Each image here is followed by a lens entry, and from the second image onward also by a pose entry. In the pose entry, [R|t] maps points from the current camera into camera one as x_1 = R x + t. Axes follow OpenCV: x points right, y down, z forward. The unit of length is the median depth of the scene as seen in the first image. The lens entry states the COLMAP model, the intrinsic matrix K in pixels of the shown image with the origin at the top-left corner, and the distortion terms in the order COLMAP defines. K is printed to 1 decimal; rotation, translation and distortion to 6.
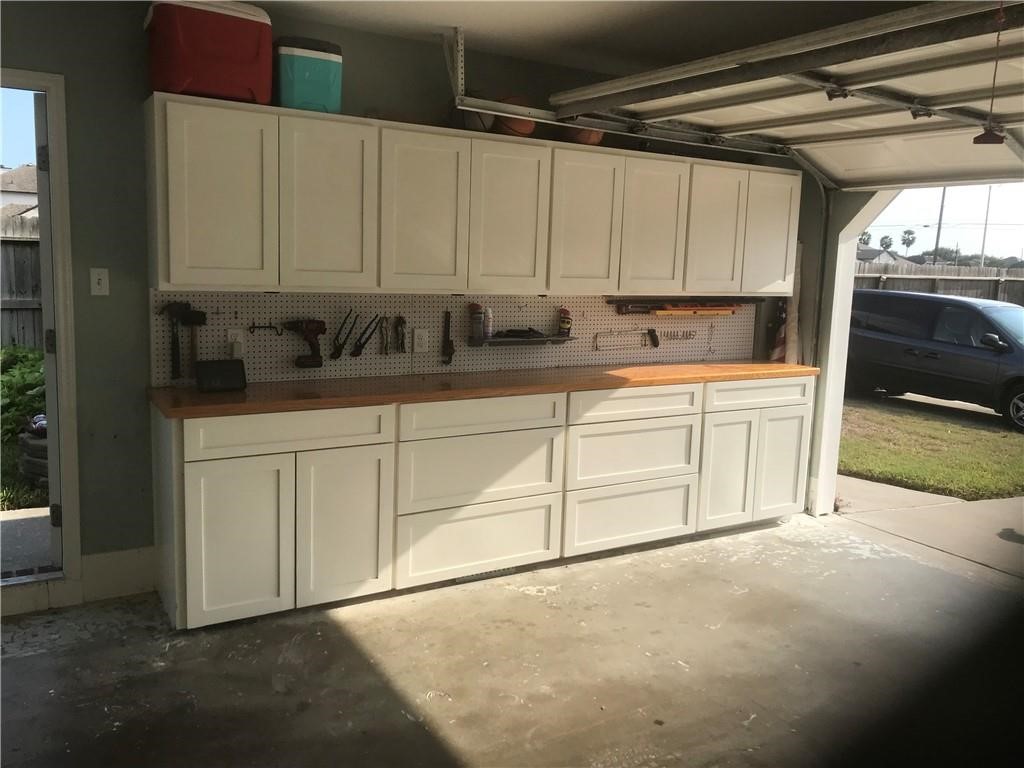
lens RADIAL K [[844.1, 0, 520.7], [0, 844.1, 373.8], [0, 0, 1]] dist [0.030678, -0.026536]
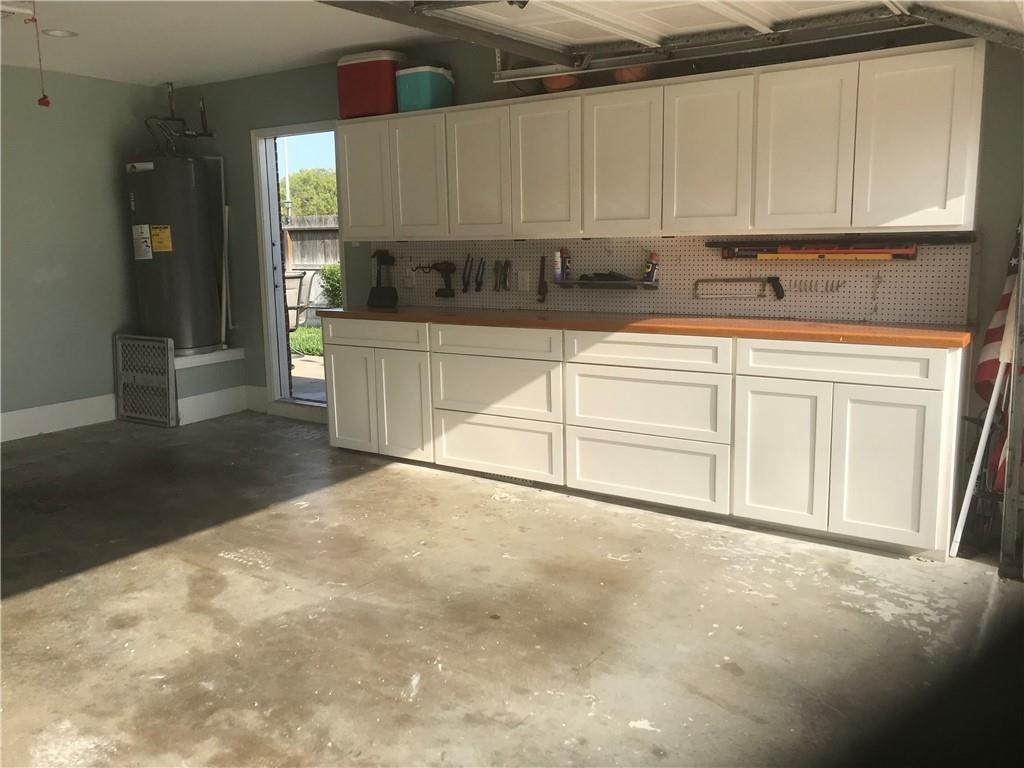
lens RADIAL K [[844.1, 0, 522.3], [0, 844.1, 388.0], [0, 0, 1]] dist [0.030678, -0.026536]
pose [[0.406605, 0.120471, -0.905626, 0.971960], [-0.088180, 0.991815, 0.092346, 0.001042], [0.909339, 0.042310, 0.413900, 0.502147]]
